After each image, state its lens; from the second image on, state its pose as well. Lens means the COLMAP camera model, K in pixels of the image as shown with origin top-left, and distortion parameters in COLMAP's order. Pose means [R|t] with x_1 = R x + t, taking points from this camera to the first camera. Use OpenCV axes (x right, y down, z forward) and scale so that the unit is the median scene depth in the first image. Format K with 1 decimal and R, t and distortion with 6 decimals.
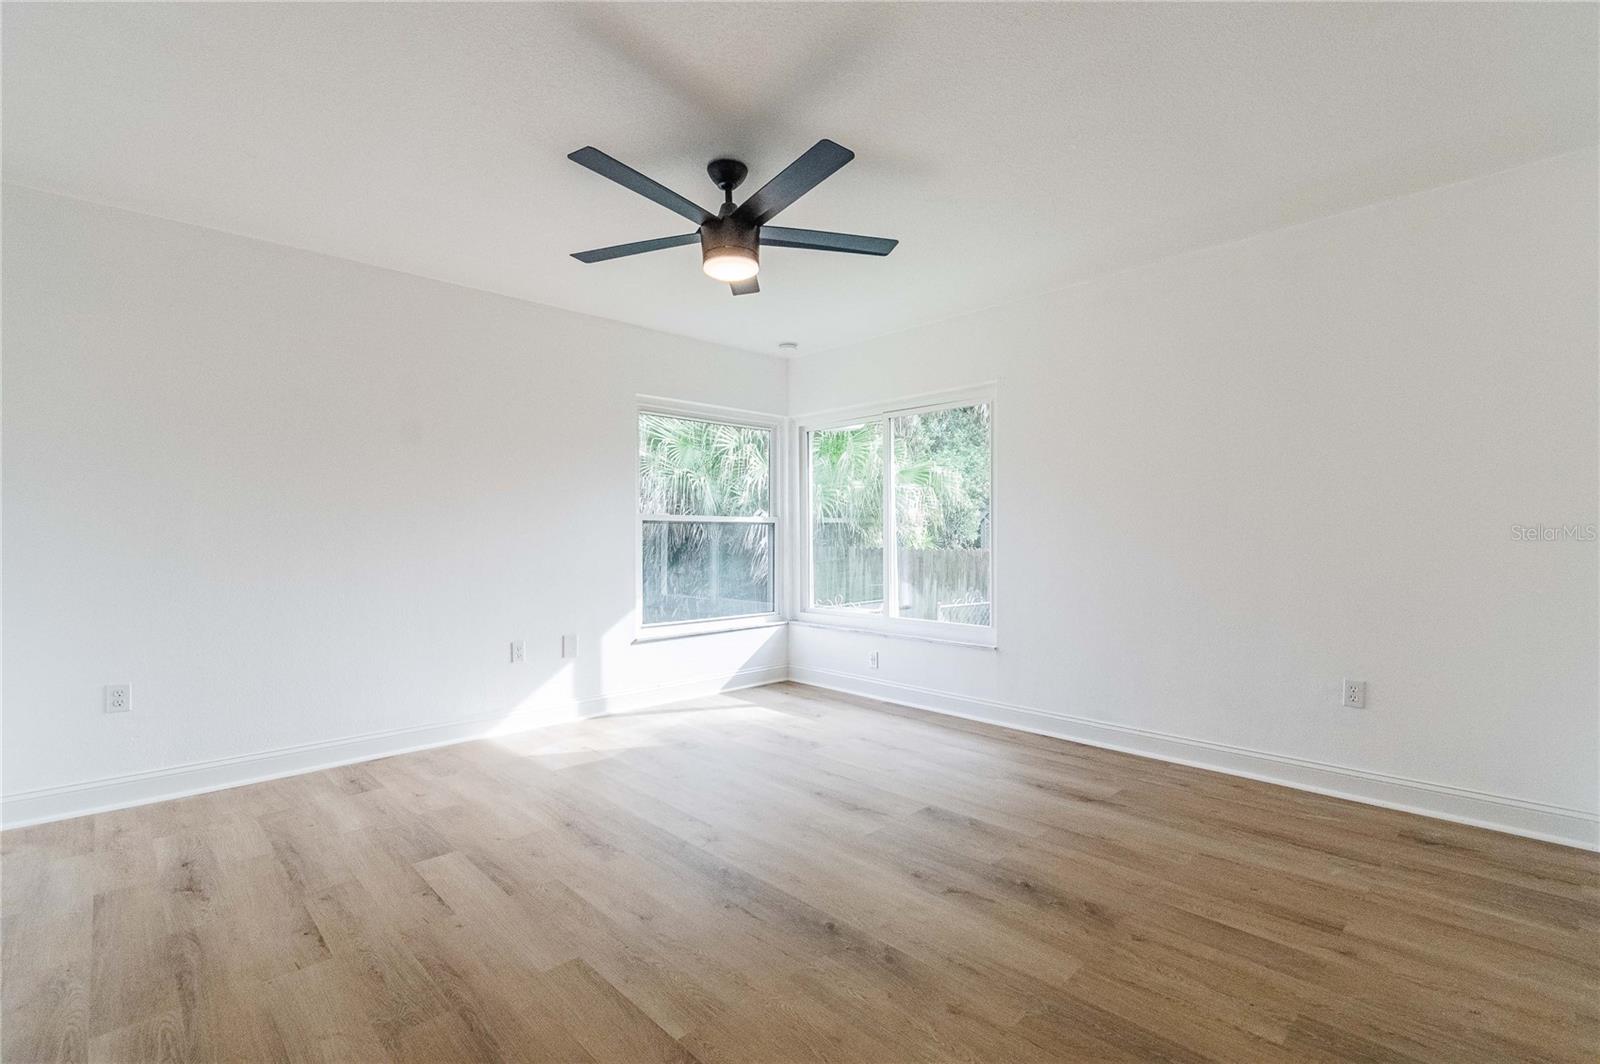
lens RADIAL K [[707.9, 0, 808.7], [0, 707.9, 534.3], [0, 0, 1]] dist [0.007072, -0.001950]
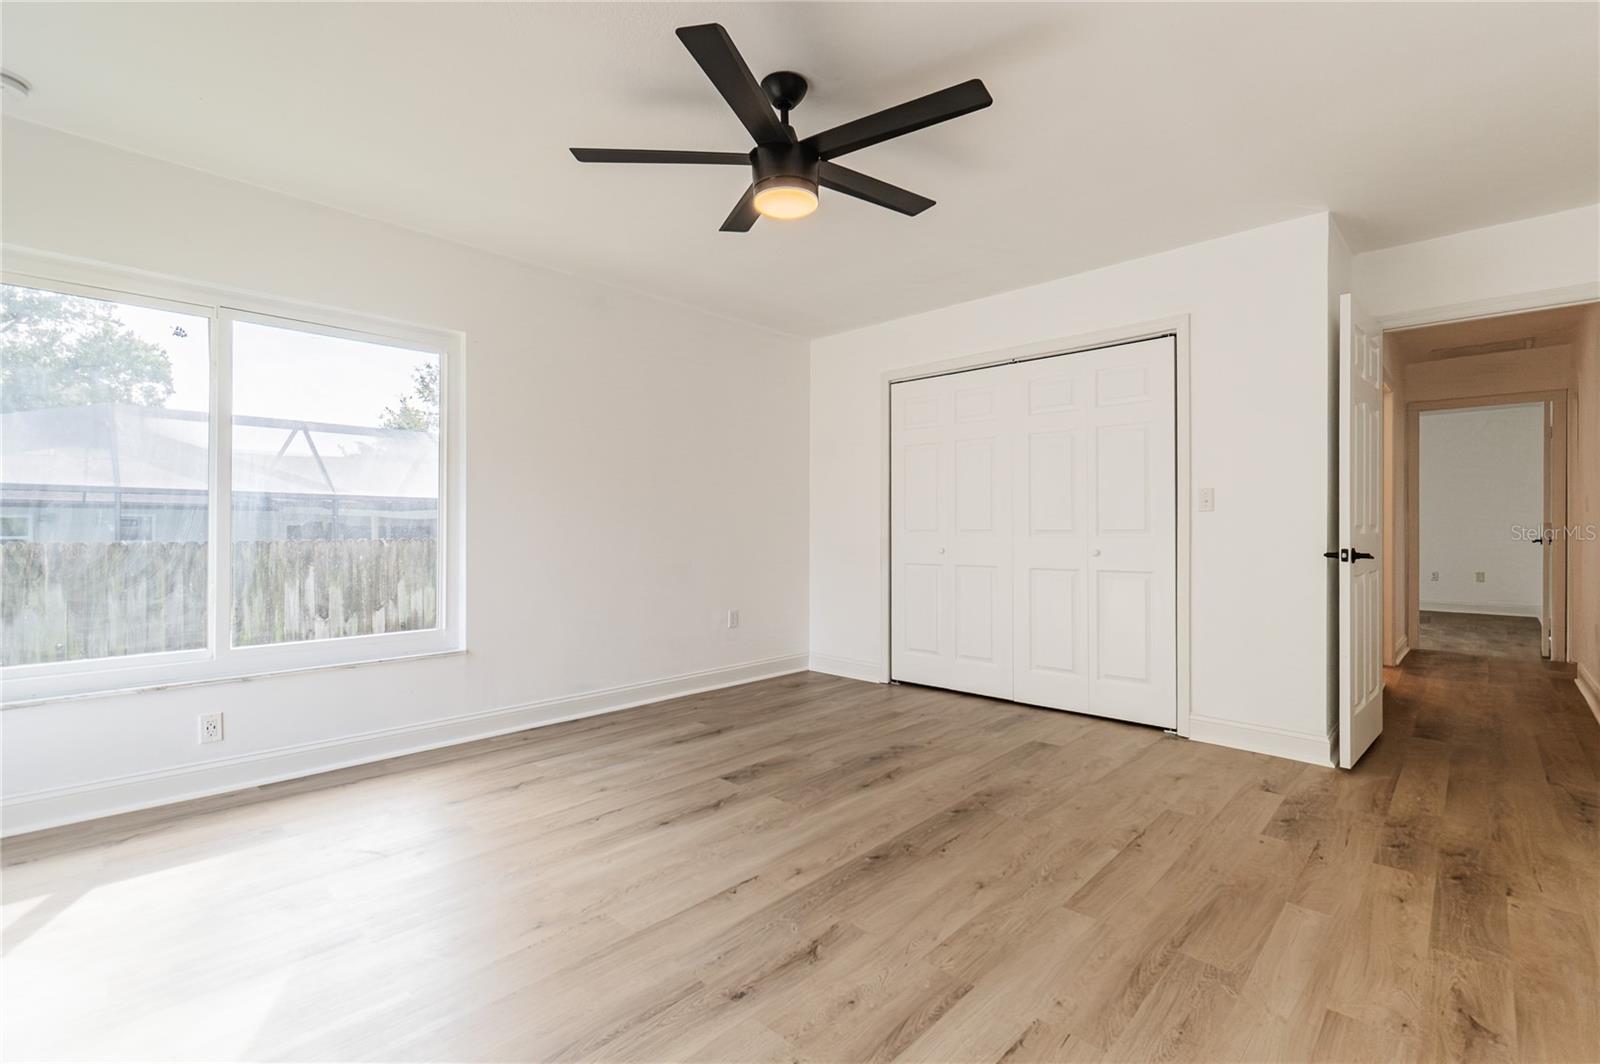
lens RADIAL K [[707.9, 0, 806.8], [0, 707.9, 530.0], [0, 0, 1]] dist [0.007072, -0.001950]
pose [[-0.033395, 0.000551, 0.999442, -0.812141], [-0.004804, 0.999988, -0.000712, 0.016537], [-0.999431, -0.004825, -0.033392, 0.835884]]
